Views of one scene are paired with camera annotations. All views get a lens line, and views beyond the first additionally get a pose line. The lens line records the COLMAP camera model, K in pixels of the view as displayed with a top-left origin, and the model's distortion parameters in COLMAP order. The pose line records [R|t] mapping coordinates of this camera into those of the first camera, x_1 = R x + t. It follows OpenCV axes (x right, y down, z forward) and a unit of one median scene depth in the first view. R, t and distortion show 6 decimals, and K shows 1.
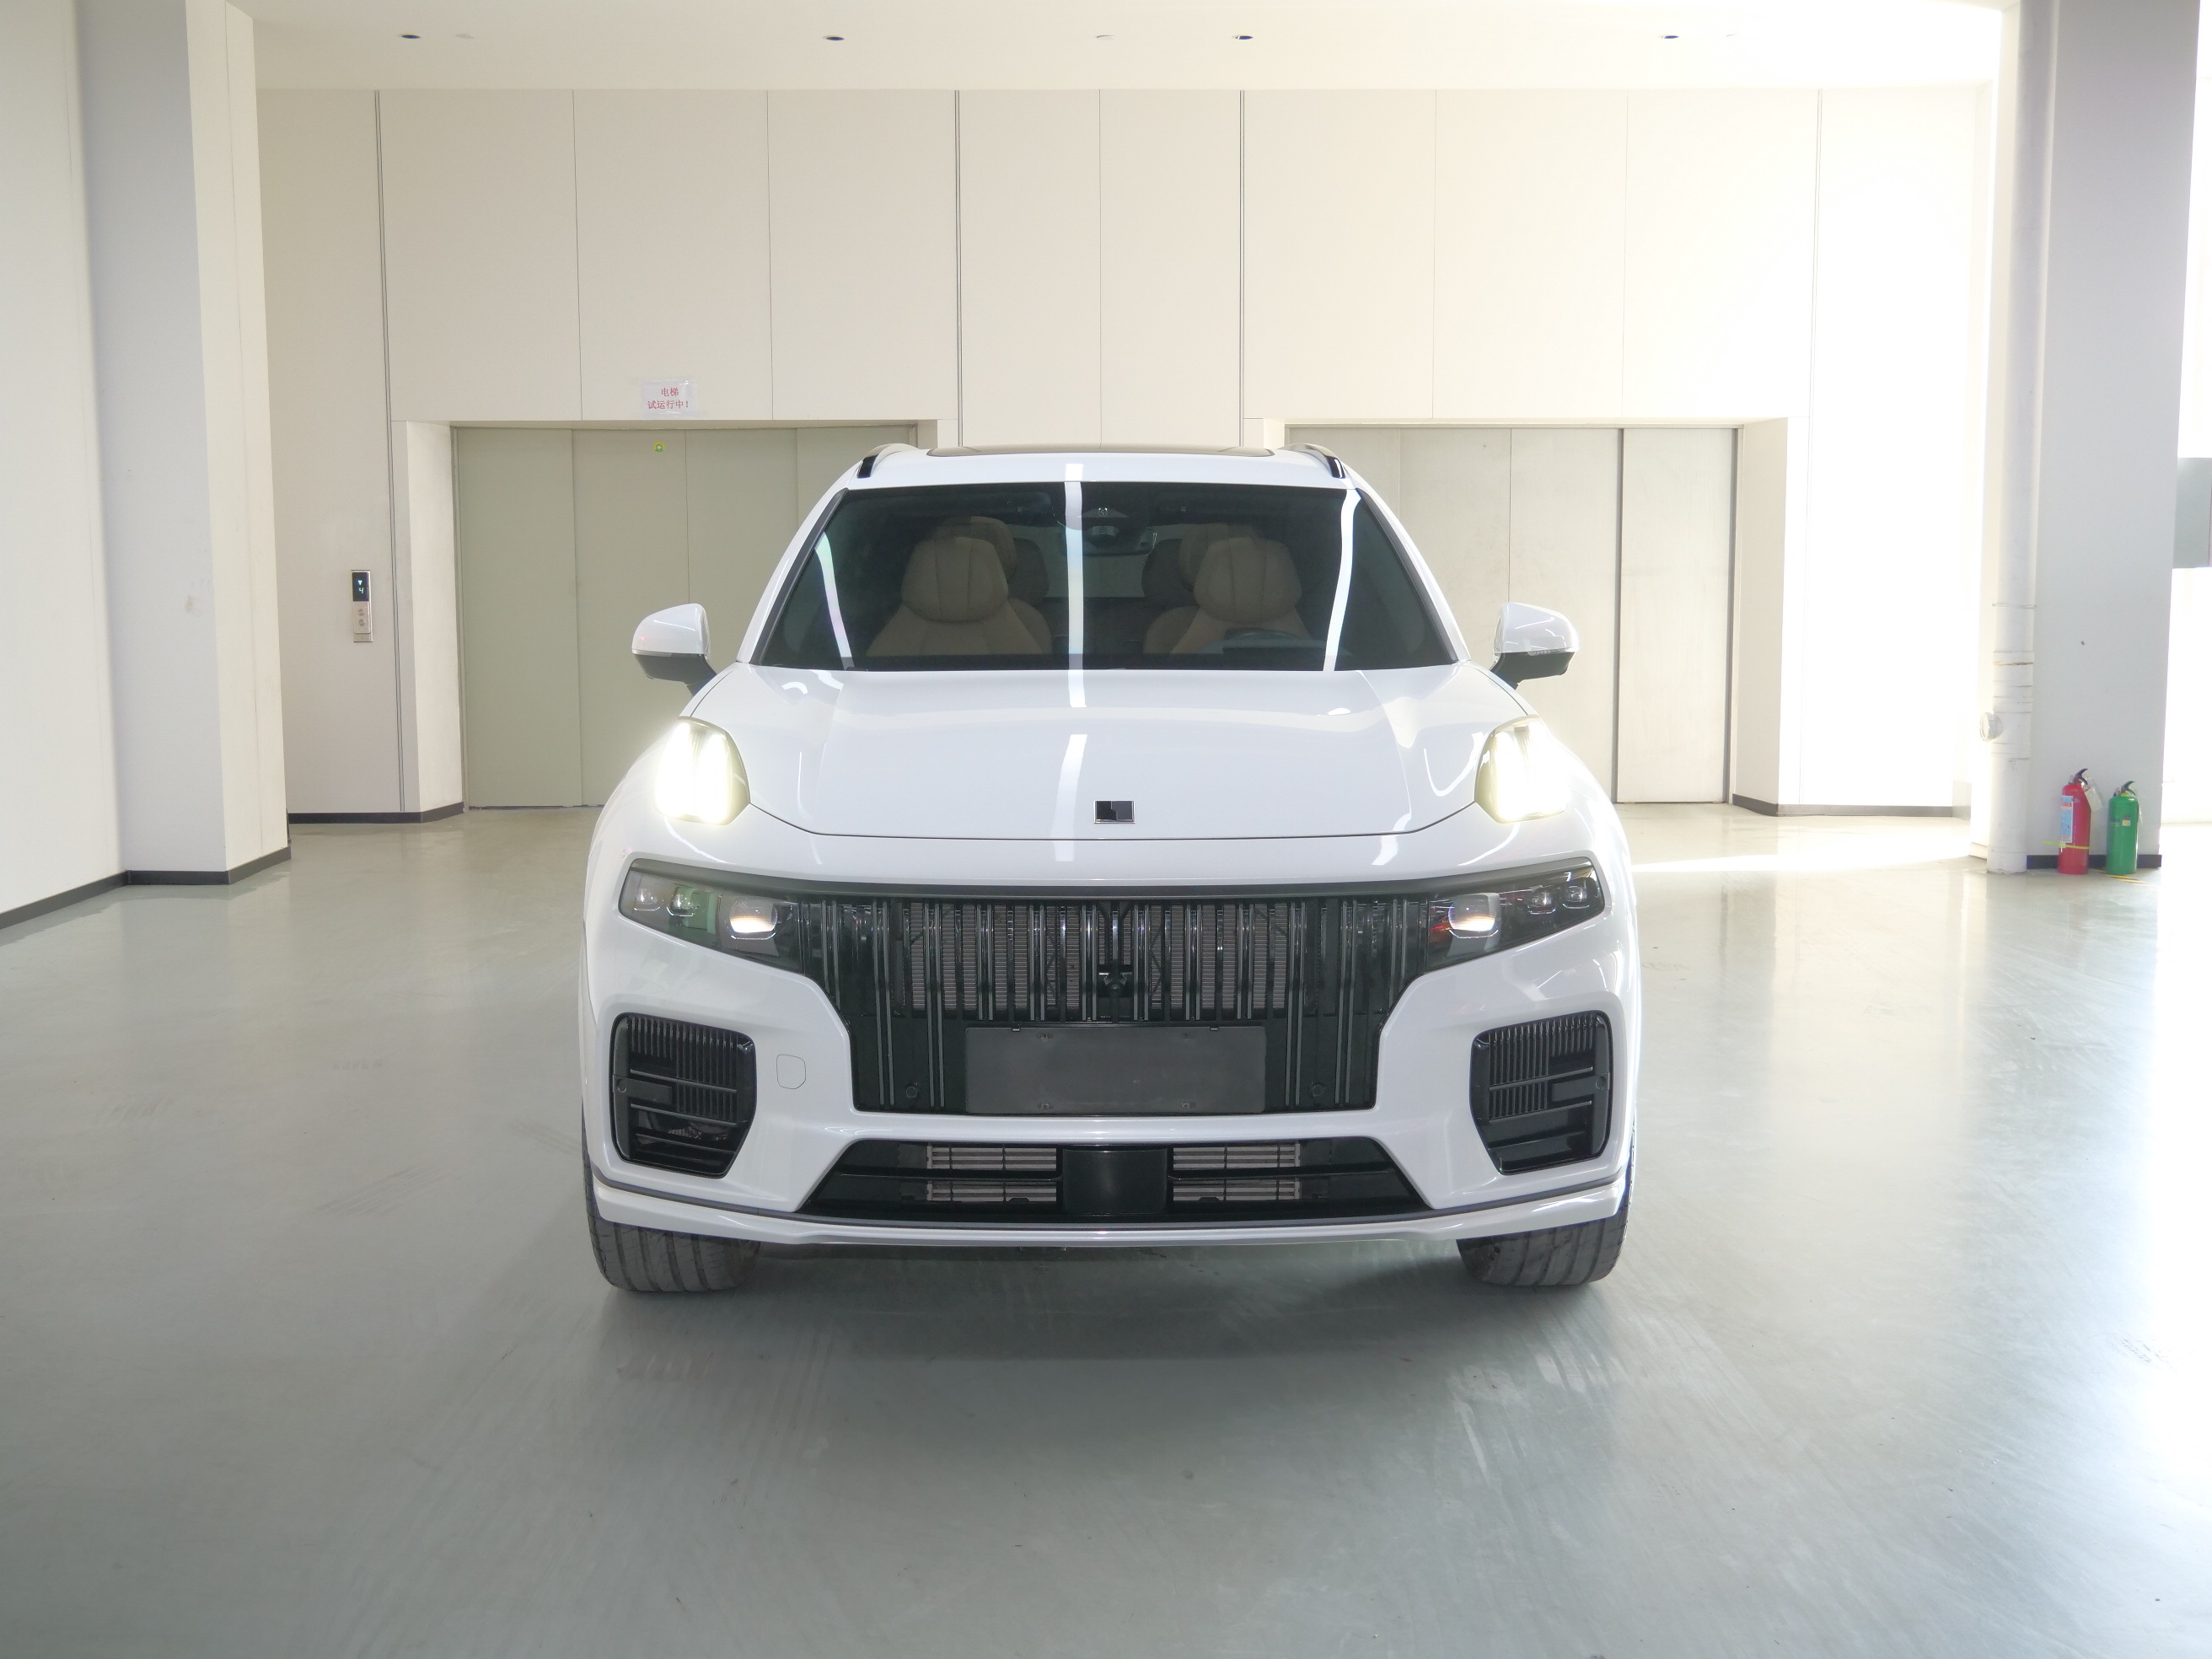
lens RADIAL K [[2489.6, 0, 1272.8], [0, 2489.6, 828.9], [0, 0, 1]] dist [0.007239, 0.035180]
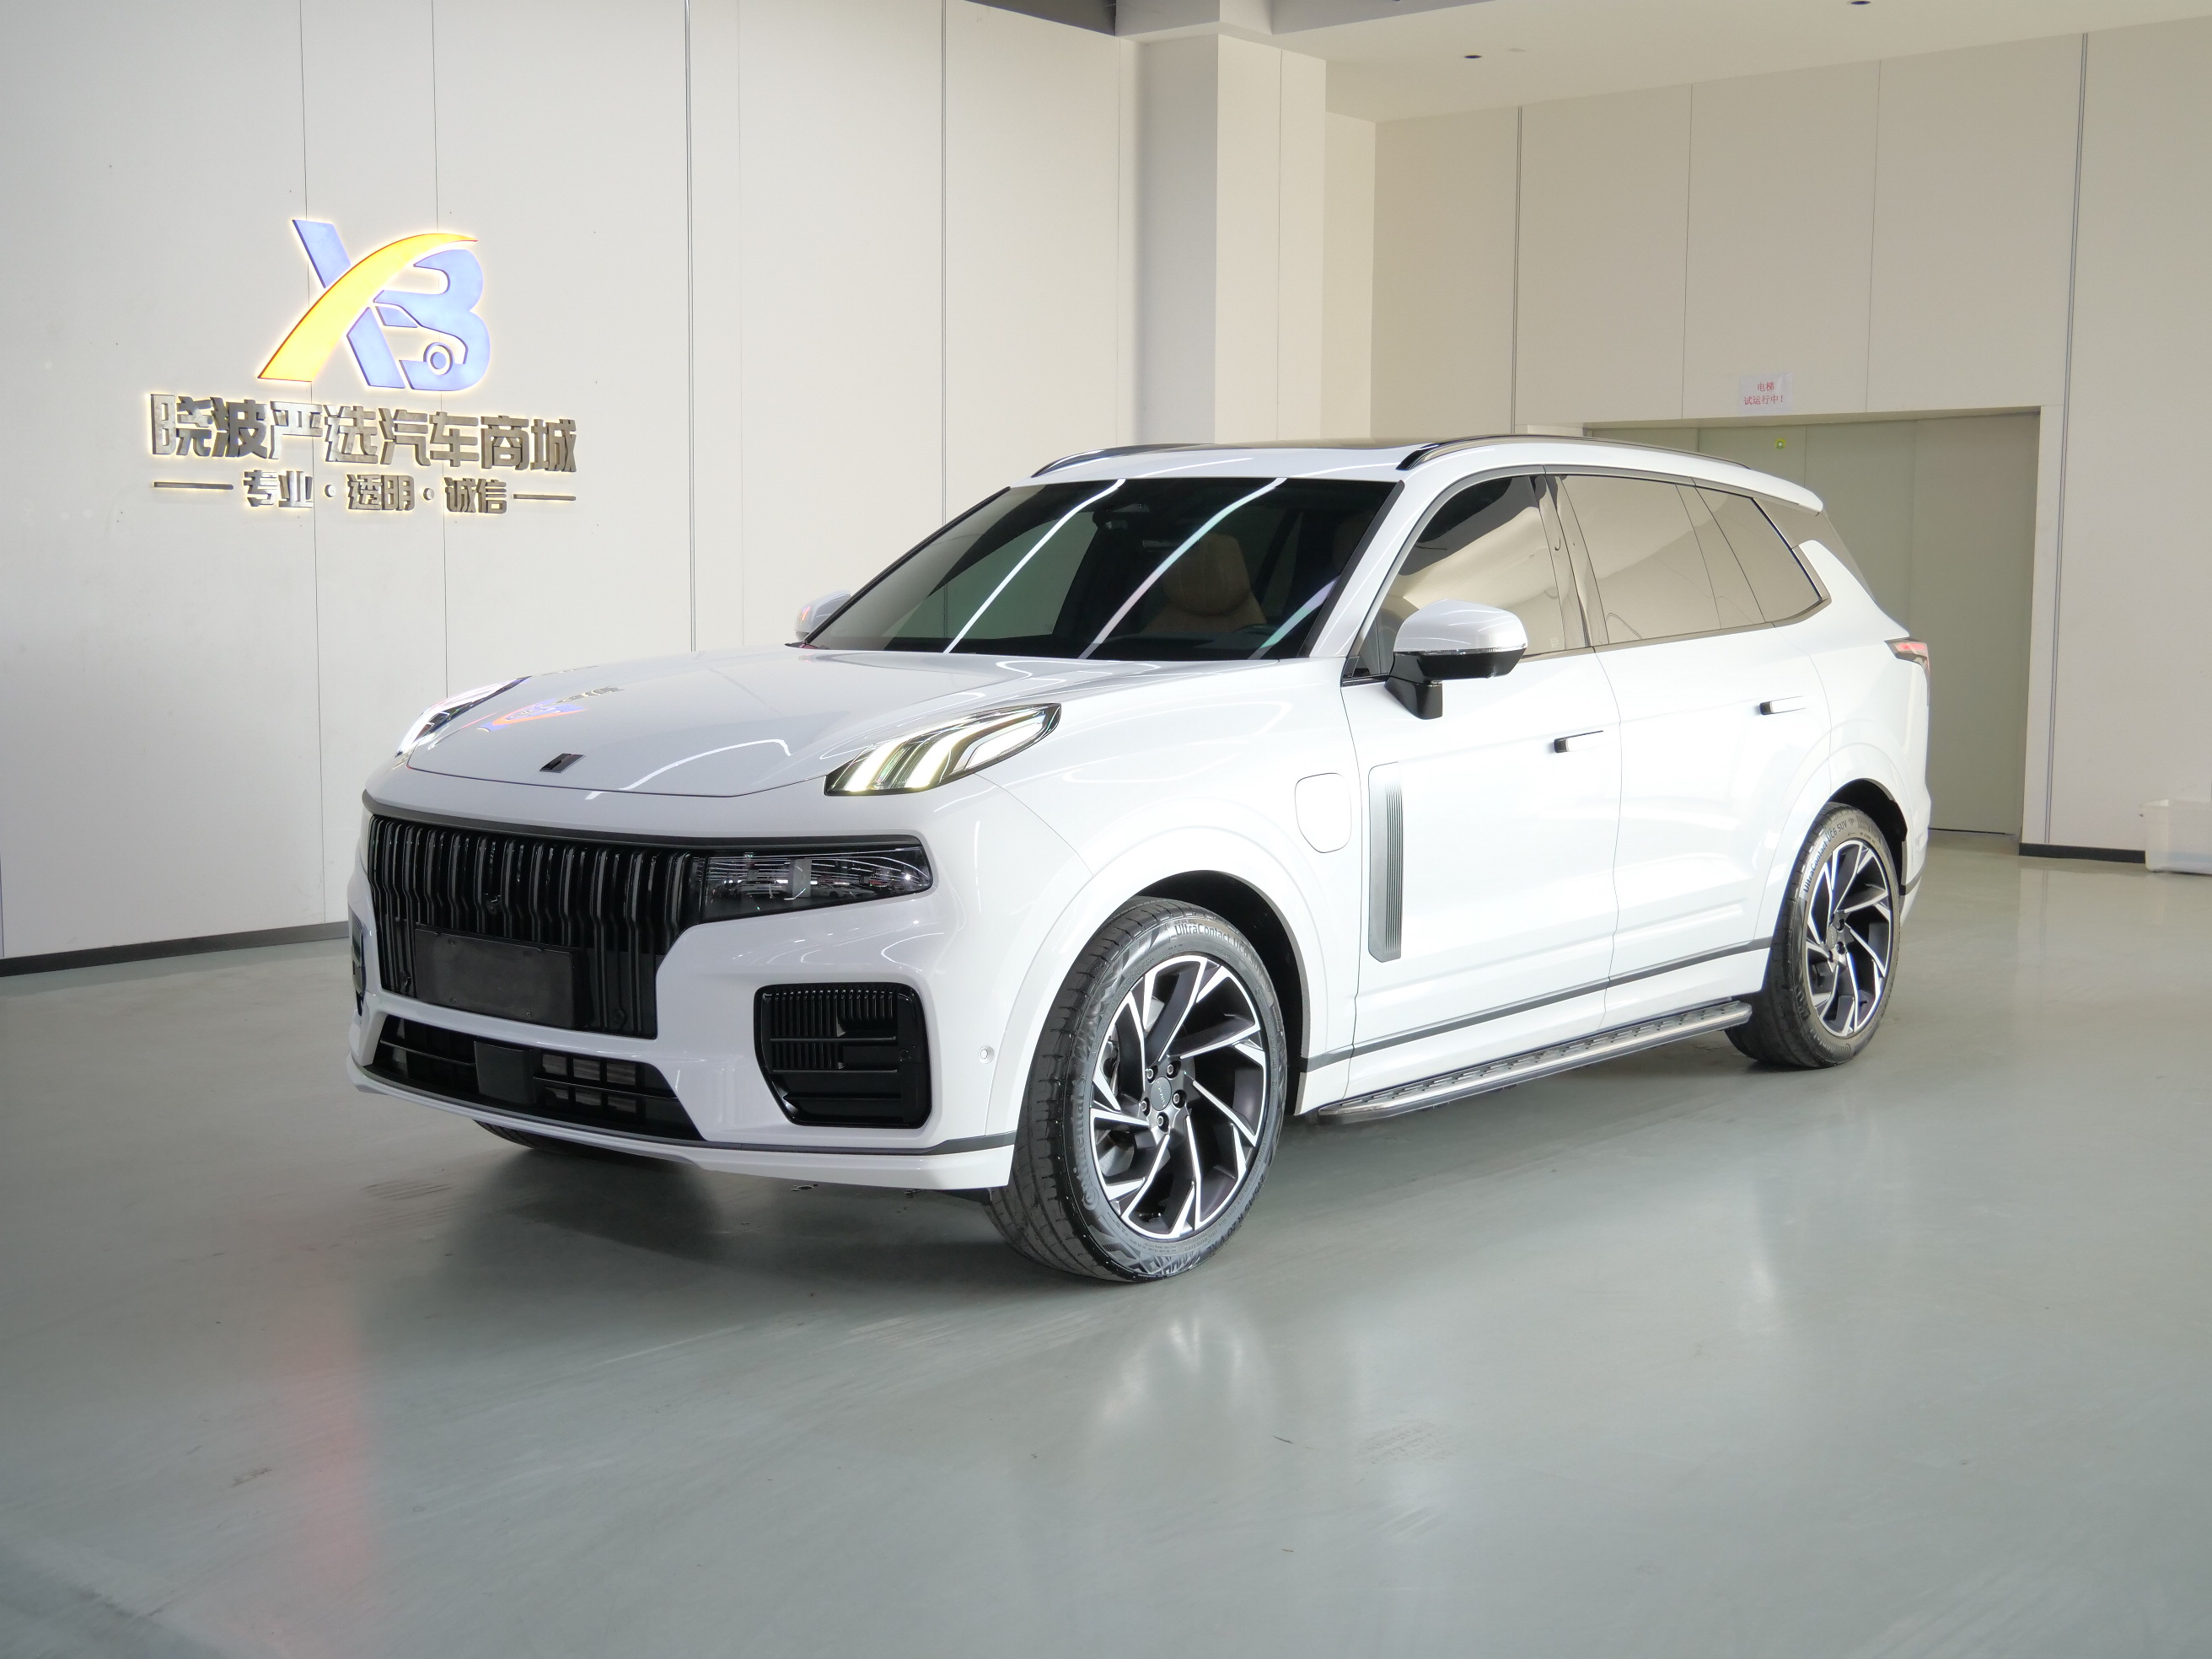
lens RADIAL K [[2684.2, 0, 1106.0], [0, 2684.2, 829.5], [0, 0, 1]] dist [0.027512, -0.010397]
pose [[0.749498, 0.071496, -0.658135, 0.953701], [-0.078352, 0.996744, 0.019052, -0.019492], [0.657354, 0.037287, 0.752659, 0.220075]]
